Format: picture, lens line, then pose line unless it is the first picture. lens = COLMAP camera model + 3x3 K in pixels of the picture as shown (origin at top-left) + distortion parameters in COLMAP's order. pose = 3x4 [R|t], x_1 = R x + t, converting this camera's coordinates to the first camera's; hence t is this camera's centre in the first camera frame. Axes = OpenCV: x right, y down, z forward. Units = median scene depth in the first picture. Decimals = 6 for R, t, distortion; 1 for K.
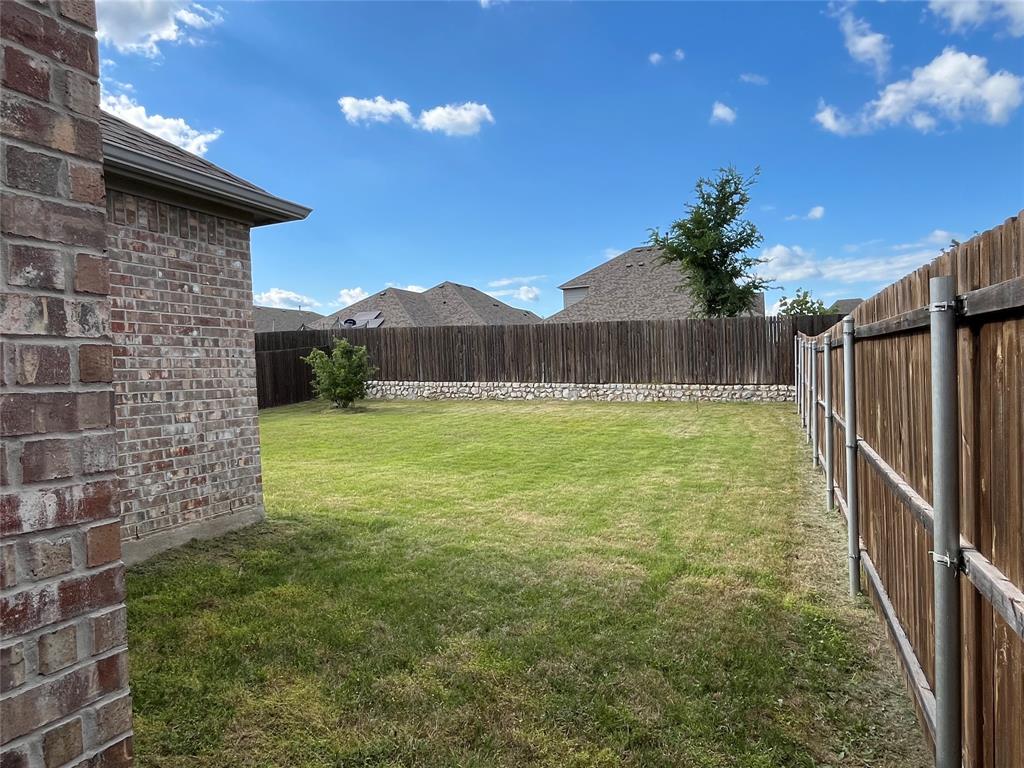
lens RADIAL K [[631.7, 0, 512.0], [0, 631.7, 384.0], [0, 0, 1]] dist [-0.001665, 0.000693]
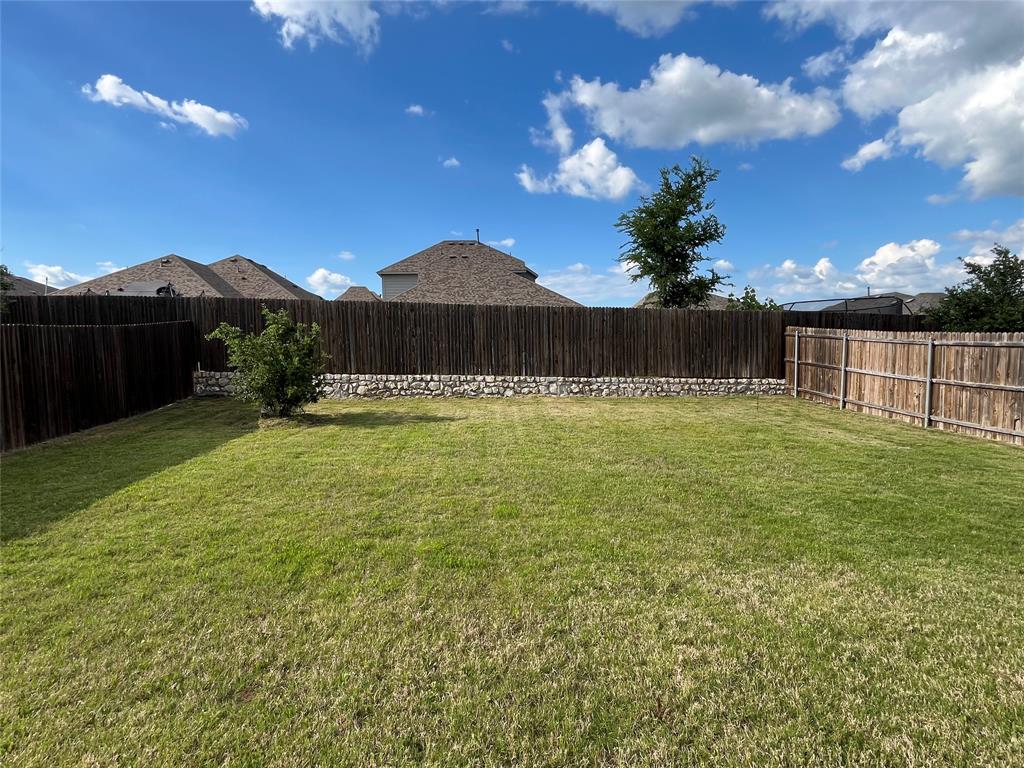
lens RADIAL K [[537.7, 0, 512.0], [0, 537.7, 384.0], [0, 0, 1]] dist [0.000728, 0.000037]
pose [[0.879417, -0.011747, 0.475907, -0.316203], [-0.002027, 0.999594, 0.028418, -0.012086], [-0.476047, -0.025956, 0.879036, 0.386898]]
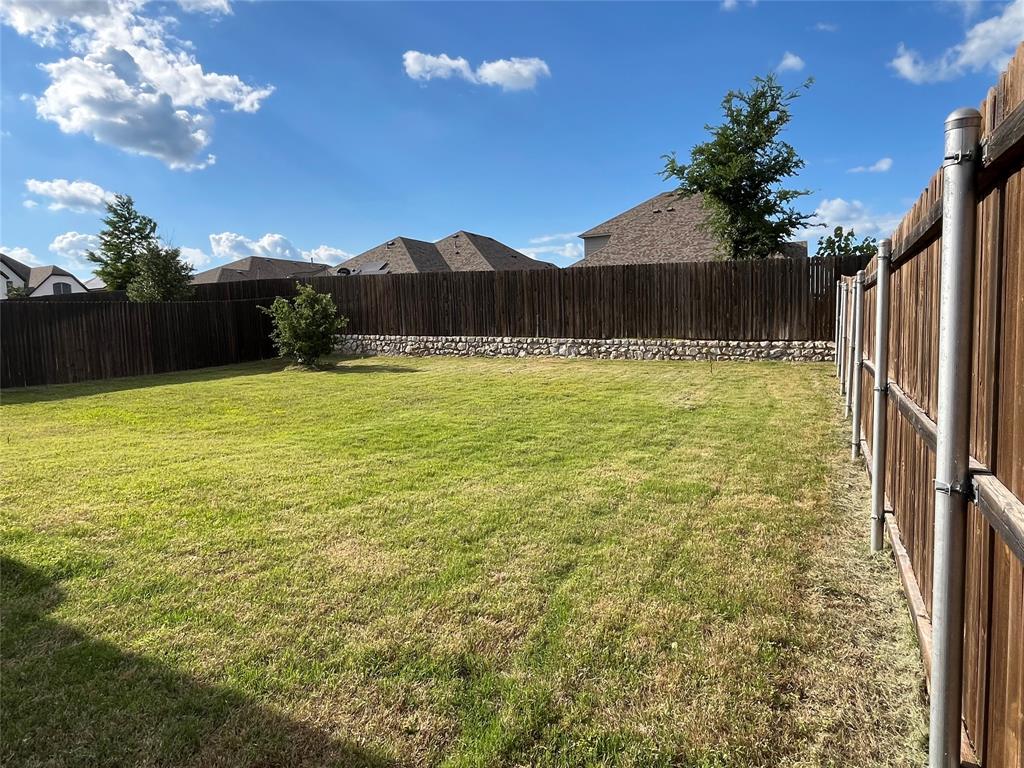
lens RADIAL K [[631.7, 0, 512.0], [0, 631.7, 384.0], [0, 0, 1]] dist [-0.001665, 0.000693]
pose [[0.998389, 0.009664, -0.055904, 0.065477], [-0.005898, 0.997725, 0.067153, 0.003764], [0.056426, -0.066715, 0.996175, 0.134767]]
